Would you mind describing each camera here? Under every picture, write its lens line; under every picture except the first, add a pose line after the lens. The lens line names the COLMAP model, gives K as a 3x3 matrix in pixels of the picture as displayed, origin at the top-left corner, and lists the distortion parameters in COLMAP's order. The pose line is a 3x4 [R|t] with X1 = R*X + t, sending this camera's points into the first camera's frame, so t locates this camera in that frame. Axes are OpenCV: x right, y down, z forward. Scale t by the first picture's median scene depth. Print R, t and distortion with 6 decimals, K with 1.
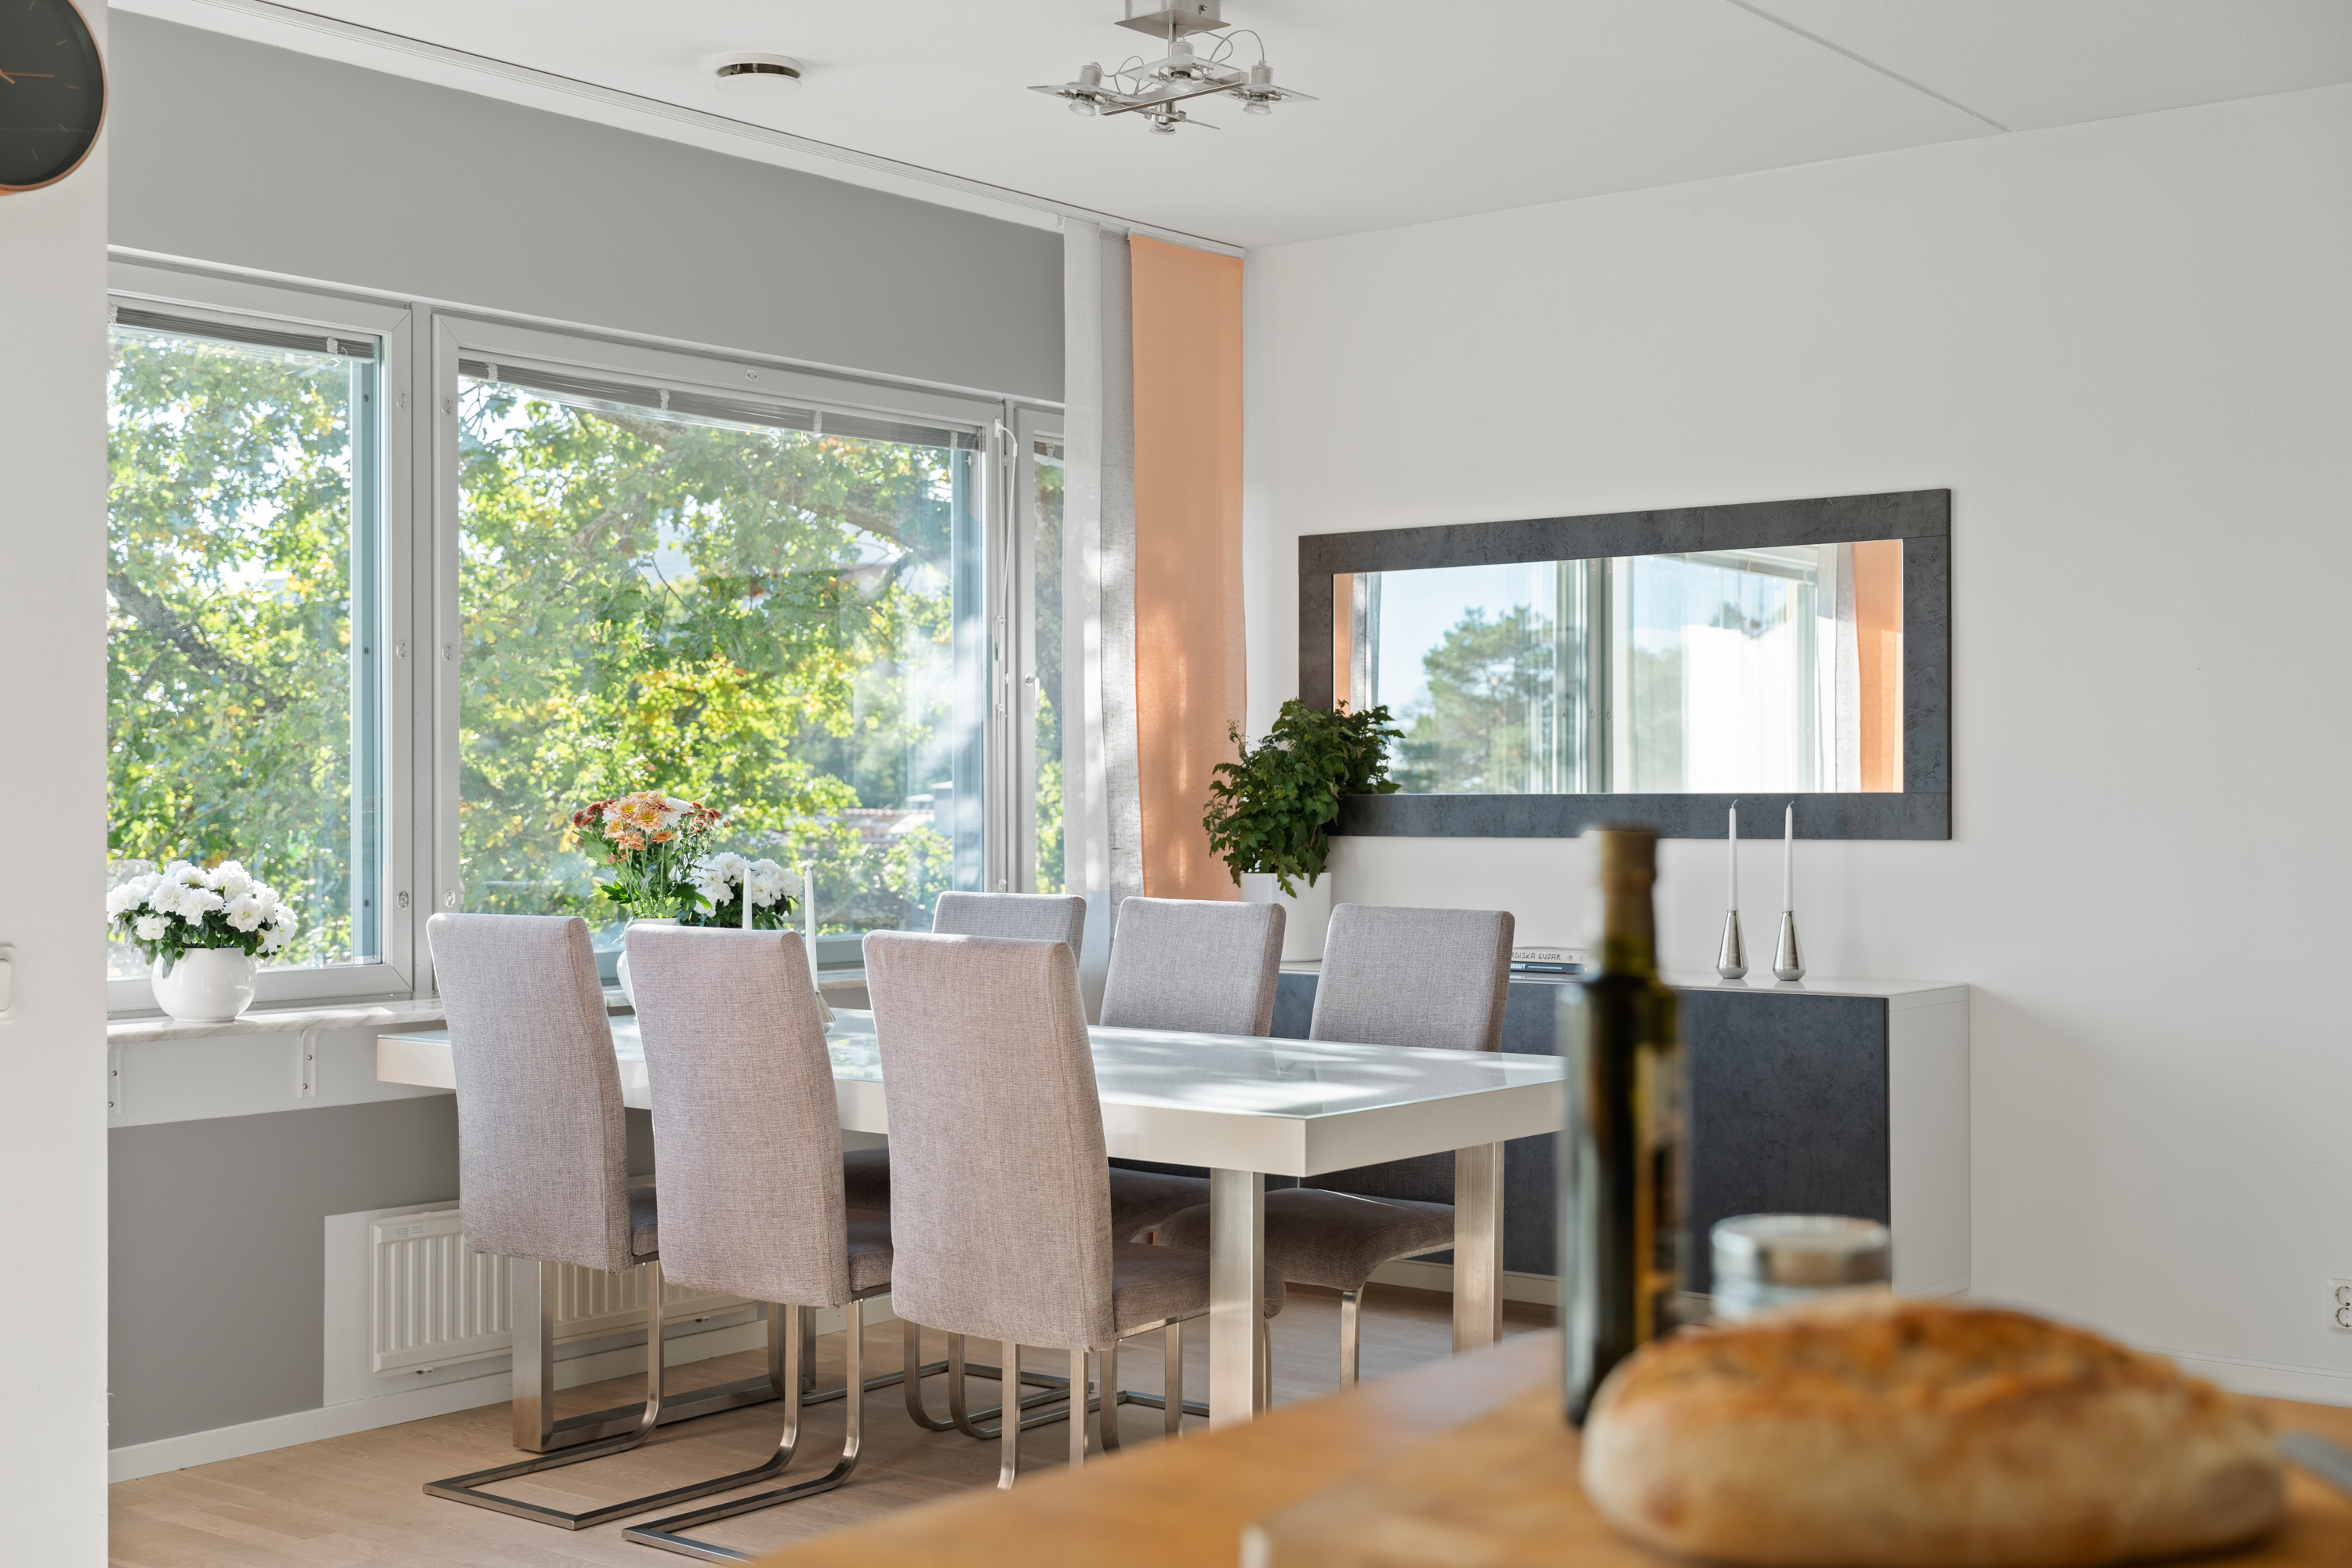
lens RADIAL K [[3013.8, 0, 1178.3], [0, 3013.8, 779.5], [0, 0, 1]] dist [0.105107, 0.000000]
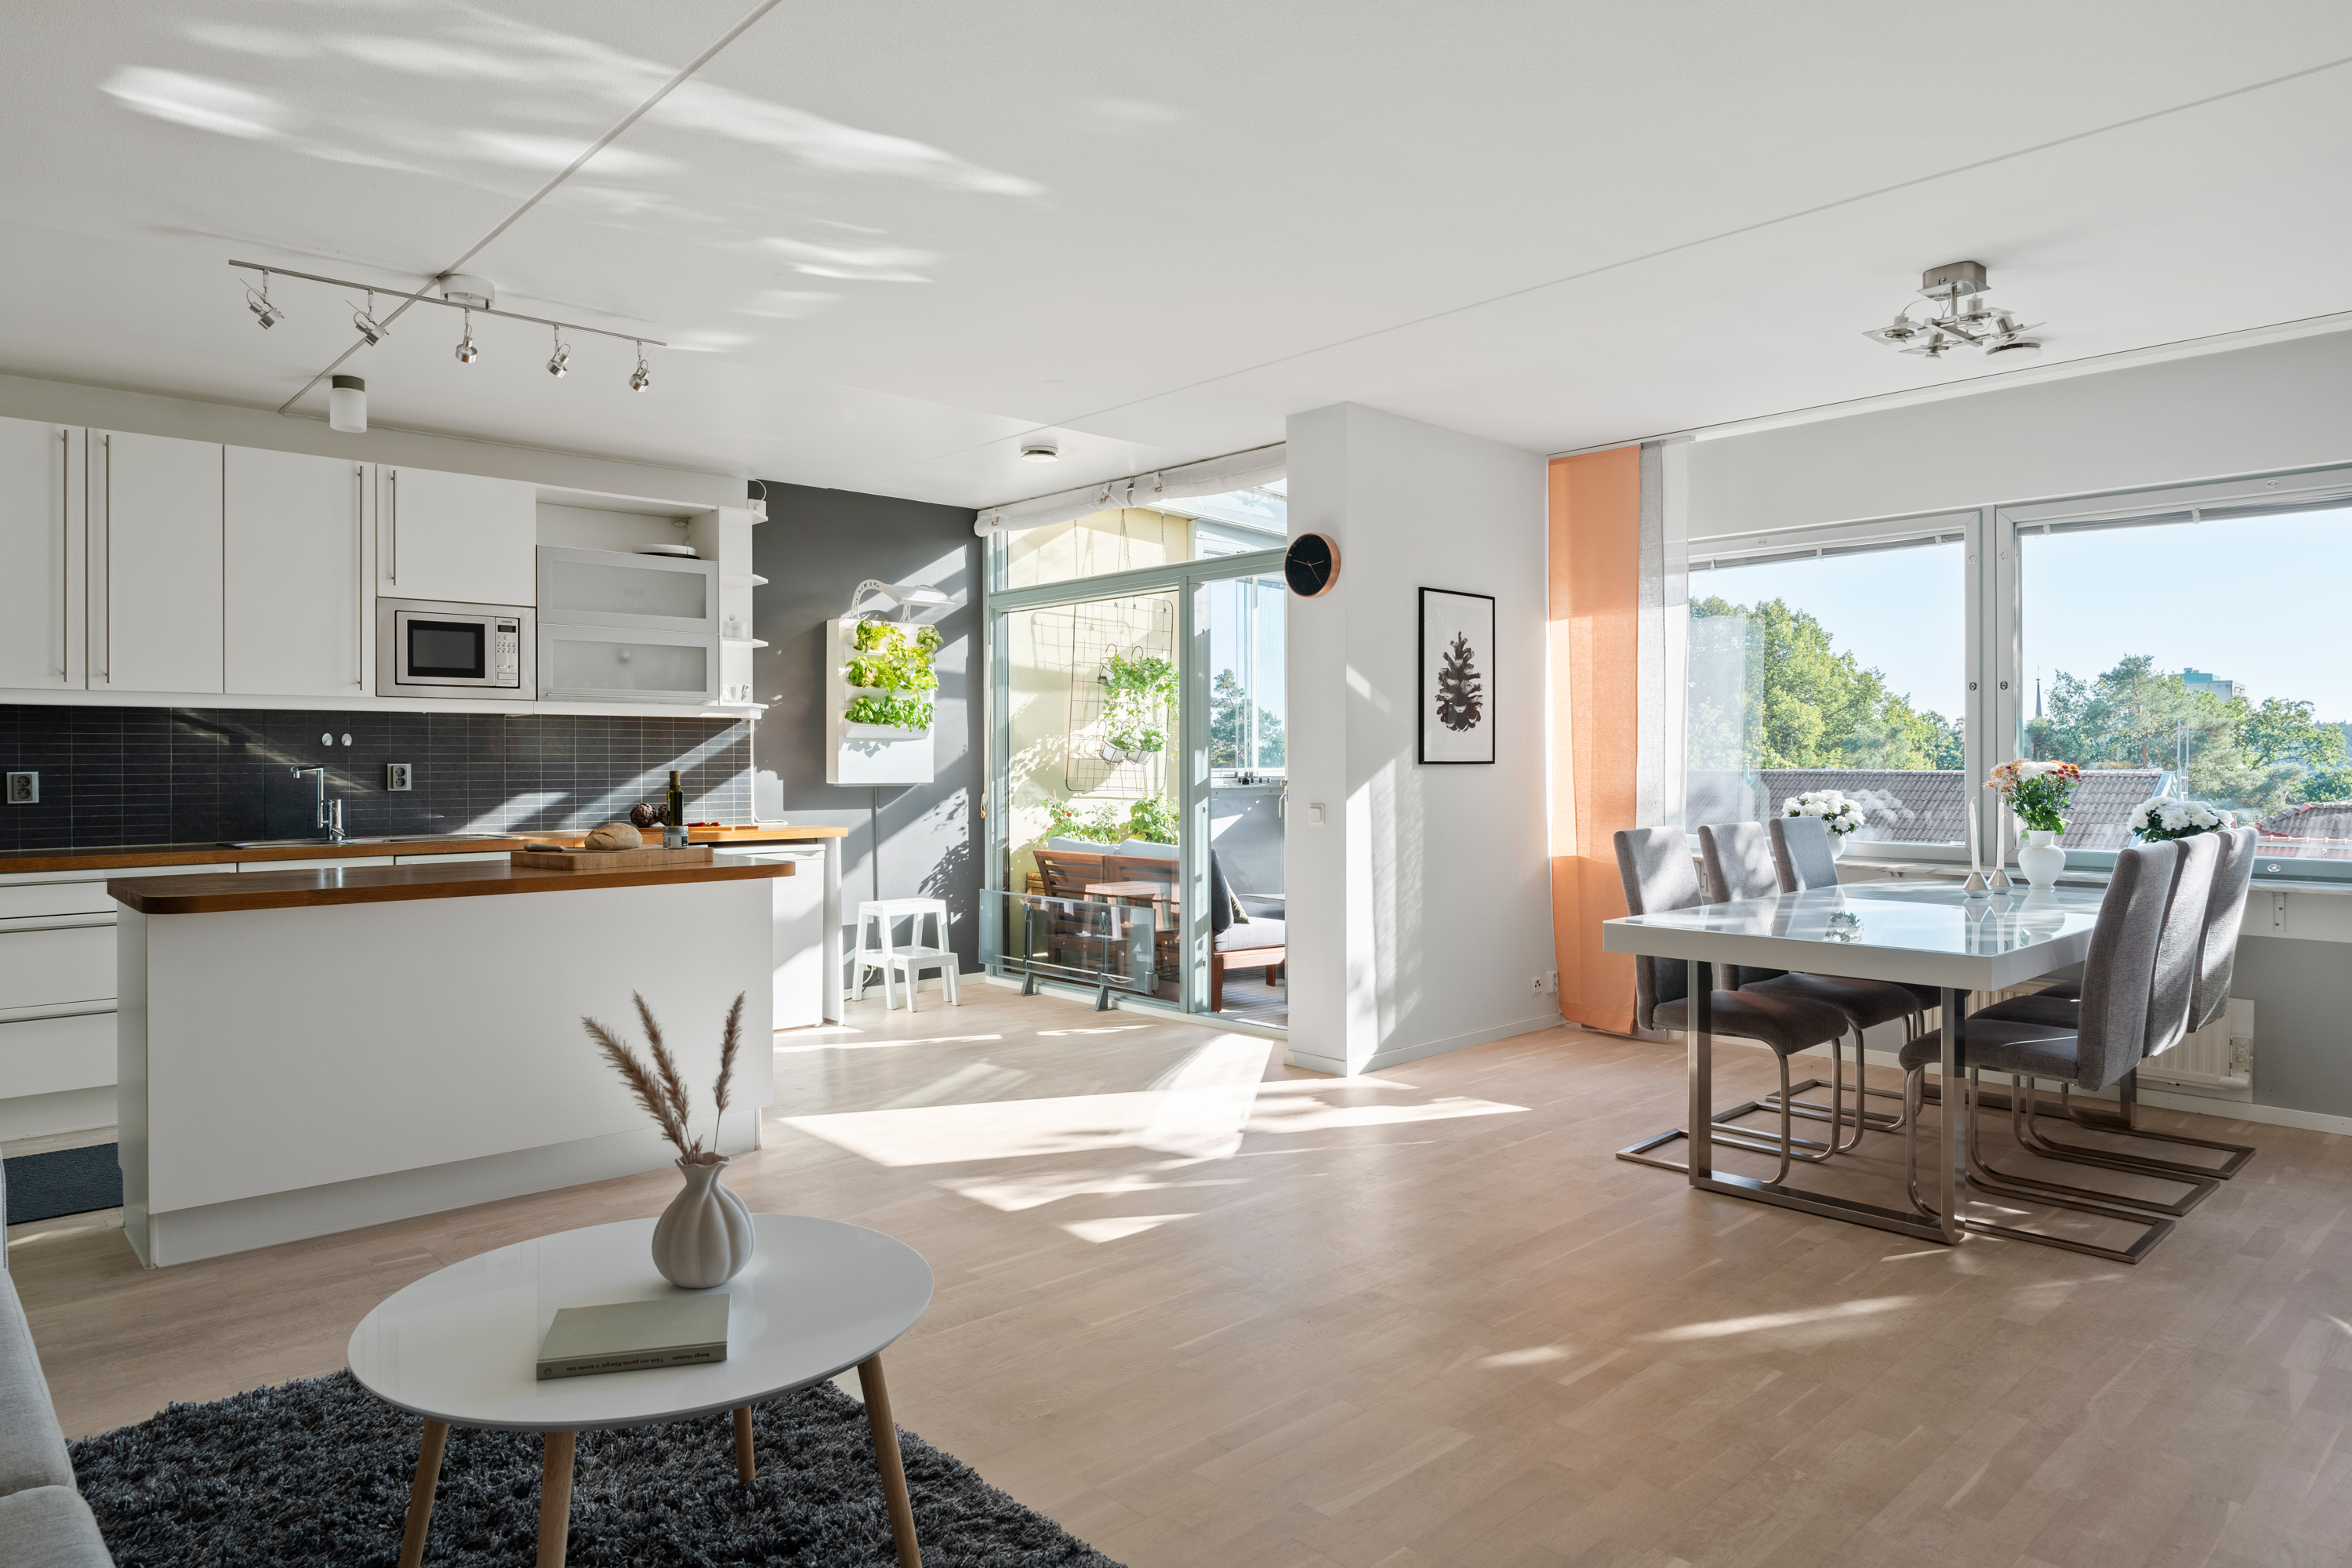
lens RADIAL K [[1444.8, 0, 1179.8], [0, 1444.8, 774.0], [0, 0, 1]] dist [-0.001946, -0.000093]
pose [[-0.164579, 0.011716, -0.986294, 0.612559], [0.007220, 0.999917, 0.010673, 0.000015], [0.986337, -0.005364, -0.164650, 0.534331]]
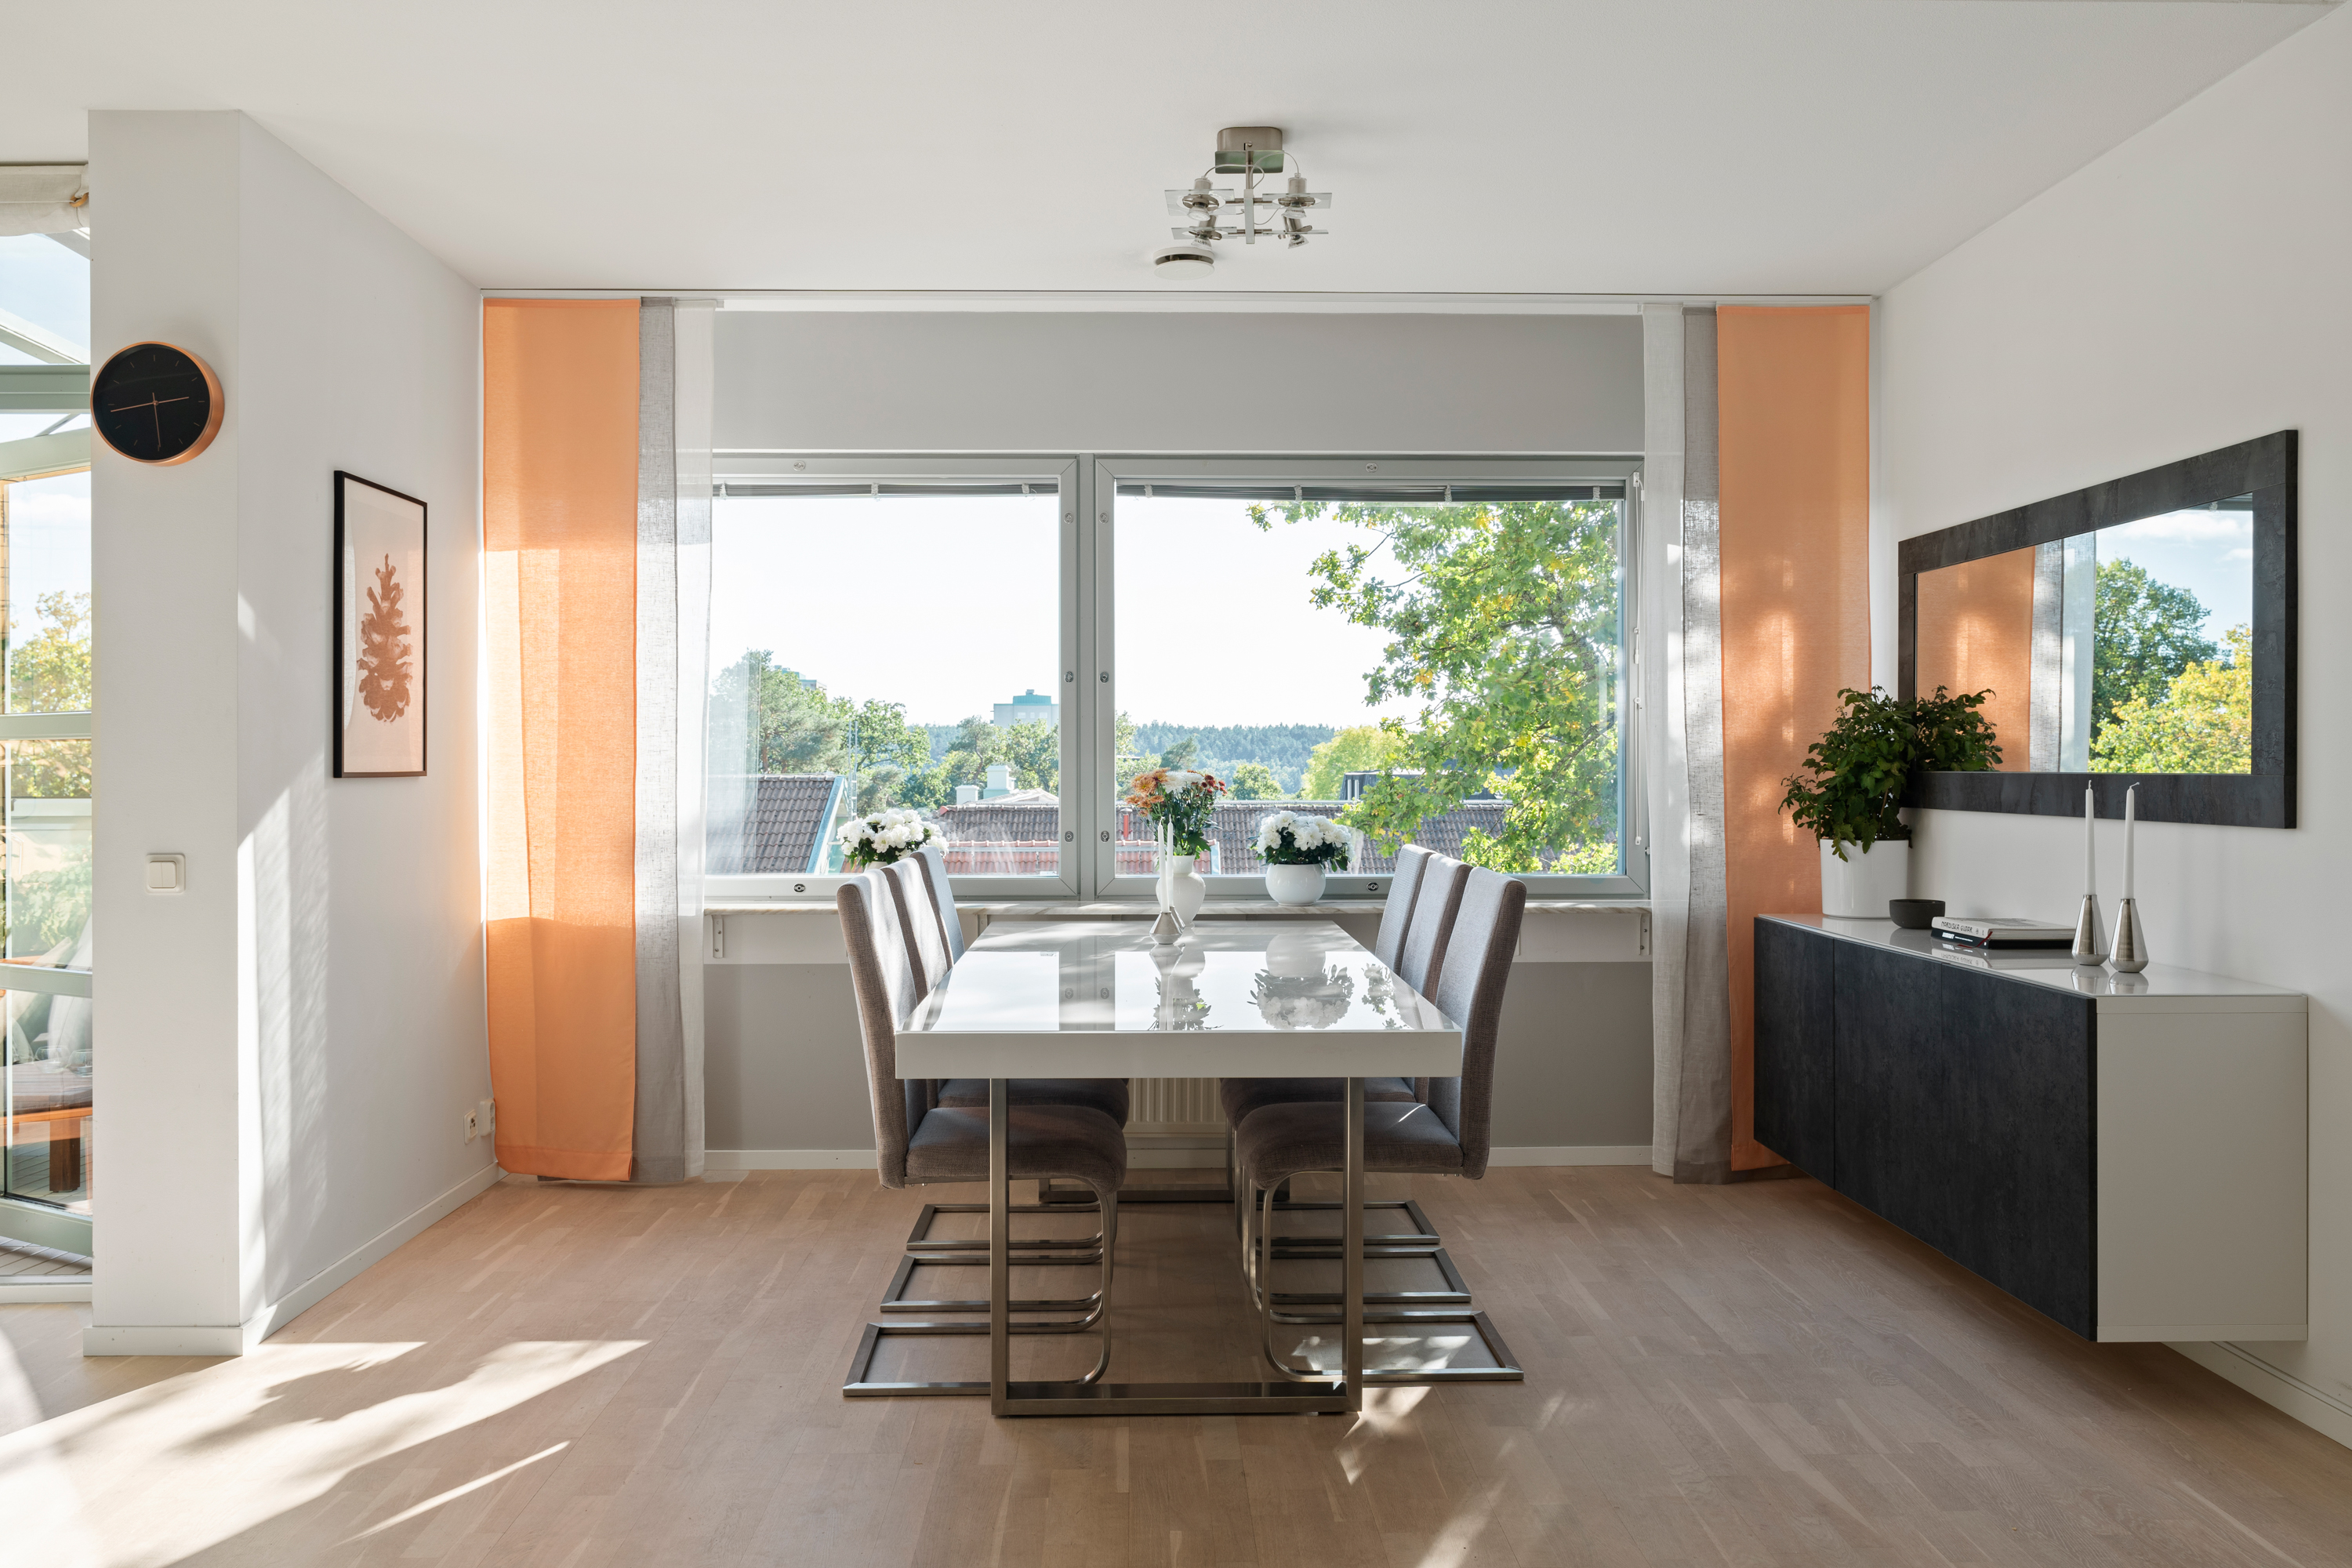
lens RADIAL K [[1799.5, 0, 1181.6], [0, 1799.5, 764.9], [0, 0, 1]] dist [0.004088, -0.013711]
pose [[0.623051, 0.003669, -0.782173, 0.416071], [0.003895, 0.999962, 0.007794, -0.003543], [0.782172, -0.007903, 0.623013, 0.384345]]
